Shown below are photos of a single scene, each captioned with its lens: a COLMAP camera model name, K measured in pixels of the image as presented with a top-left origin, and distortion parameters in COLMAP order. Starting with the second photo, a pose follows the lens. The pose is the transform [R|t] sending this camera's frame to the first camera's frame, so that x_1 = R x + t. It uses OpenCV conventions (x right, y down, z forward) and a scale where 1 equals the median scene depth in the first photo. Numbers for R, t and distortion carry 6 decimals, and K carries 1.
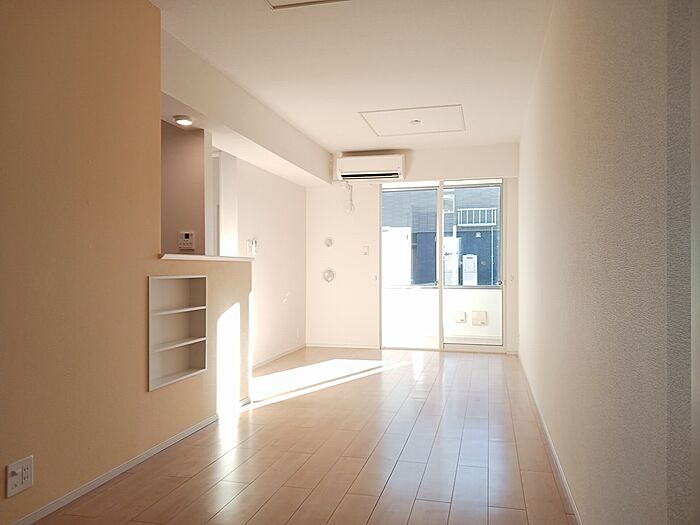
lens RADIAL K [[506.7, 0, 350.0], [0, 506.7, 262.5], [0, 0, 1]] dist [0.001262, 0.000079]
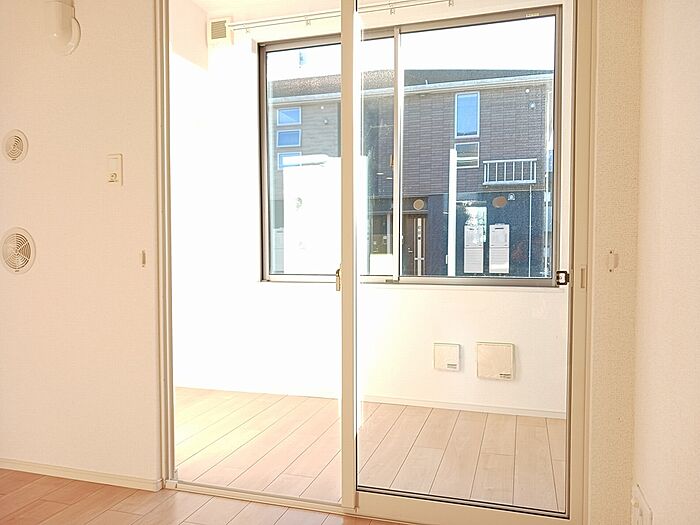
lens RADIAL K [[553.9, 0, 350.0], [0, 553.9, 262.5], [0, 0, 1]] dist [0.000002, -0.000168]
pose [[0.999180, -0.000990, -0.040486, 0.054277], [0.002726, 0.999078, 0.042837, 0.005469], [0.040406, -0.042913, 0.998261, 0.194491]]
